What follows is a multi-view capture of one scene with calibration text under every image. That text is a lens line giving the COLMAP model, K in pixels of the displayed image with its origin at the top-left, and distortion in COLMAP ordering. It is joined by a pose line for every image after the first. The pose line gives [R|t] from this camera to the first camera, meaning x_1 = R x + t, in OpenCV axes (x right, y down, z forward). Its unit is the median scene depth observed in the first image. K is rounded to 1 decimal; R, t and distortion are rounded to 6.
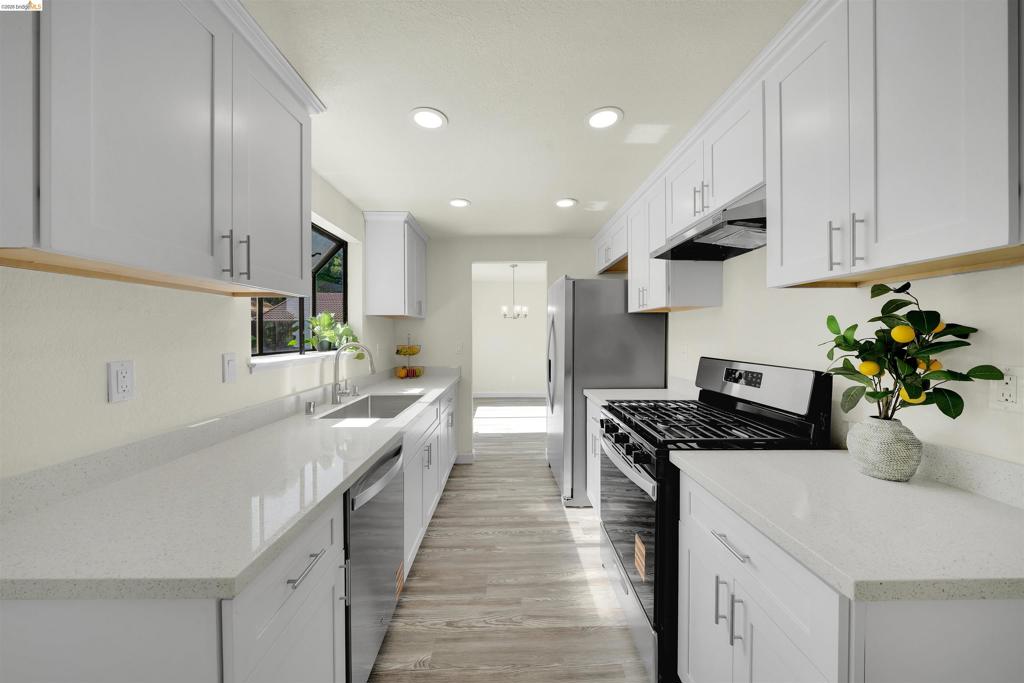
lens RADIAL K [[345.0, 0, 511.4], [0, 345.0, 335.8], [0, 0, 1]] dist [-0.009312, -0.000100]
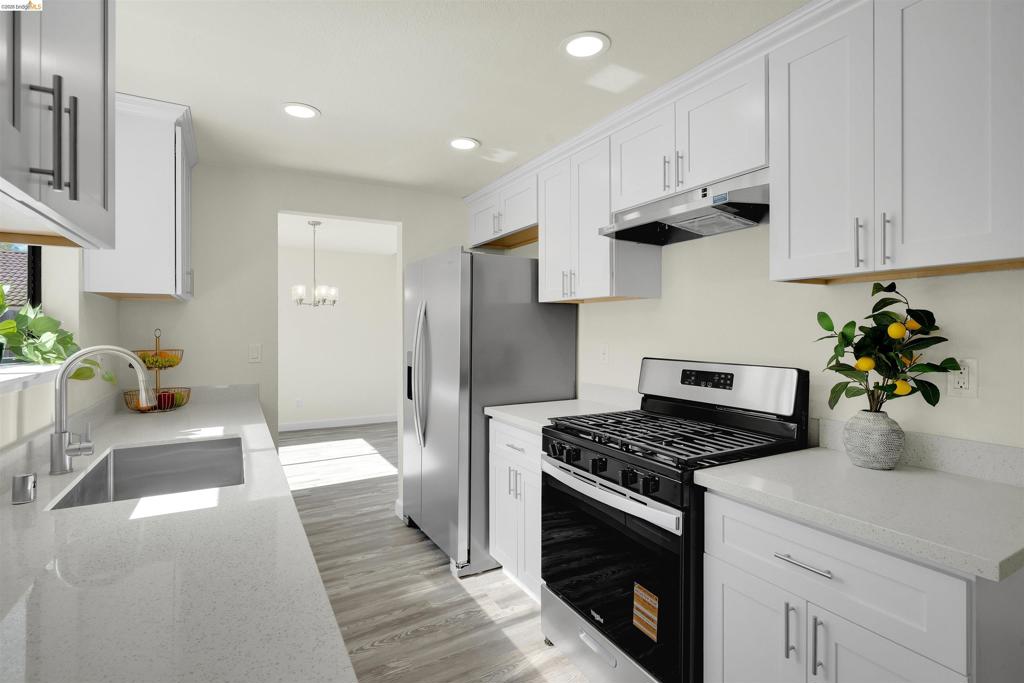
lens RADIAL K [[487.3, 0, 507.8], [0, 487.3, 330.7], [0, 0, 1]] dist [0.002407, -0.000268]
pose [[0.880828, 0.003142, 0.473427, -0.281252], [-0.000468, 0.999983, -0.005765, 0.001811], [-0.473437, 0.004857, 0.880814, 0.099925]]
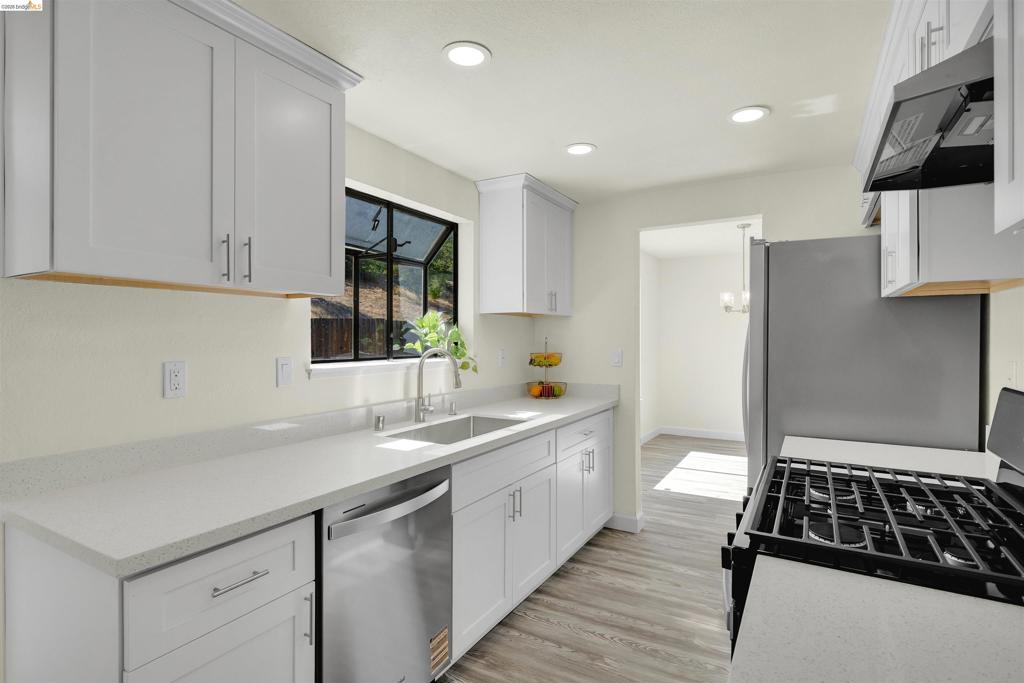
lens RADIAL K [[505.6, 0, 513.9], [0, 505.6, 338.0], [0, 0, 1]] dist [-0.000361, -0.000064]
pose [[0.859384, 0.001865, -0.511328, 0.307085], [-0.004230, 0.999985, -0.003463, -0.000741], [0.511314, 0.005139, 0.859379, 0.068636]]
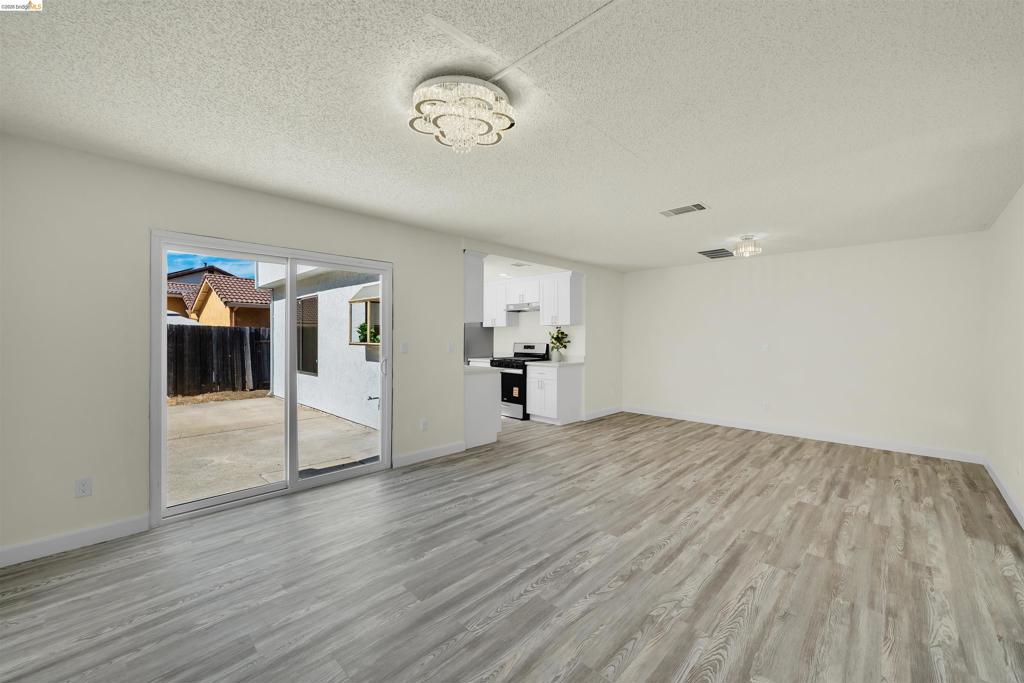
lens RADIAL K [[414.5, 0, 505.3], [0, 414.5, 333.0], [0, 0, 1]] dist [0.009883, -0.000652]
pose [[0.716193, 0.016605, 0.697704, -1.947963], [-0.005469, 0.999820, -0.018182, 0.036500], [-0.697880, 0.009206, 0.716155, -1.492241]]
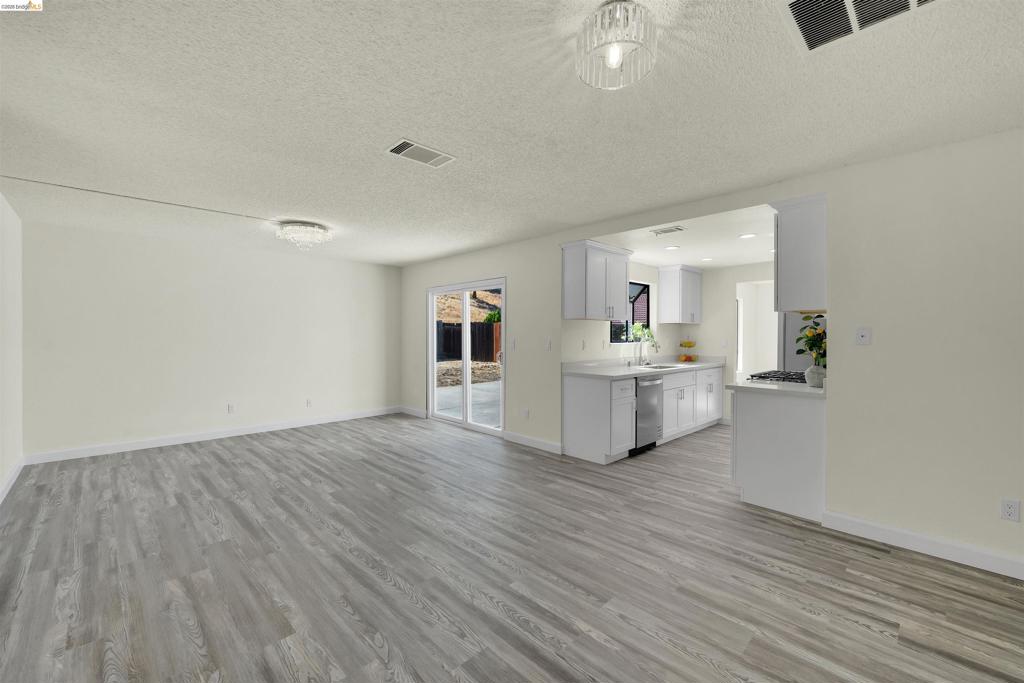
lens RADIAL K [[414.5, 0, 509.7], [0, 414.5, 337.0], [0, 0, 1]] dist [0.009883, -0.000652]
pose [[0.674870, 0.010108, -0.737867, 0.874468], [-0.009215, 0.999944, 0.005270, 0.008832], [0.737879, 0.003242, 0.674925, -1.393033]]
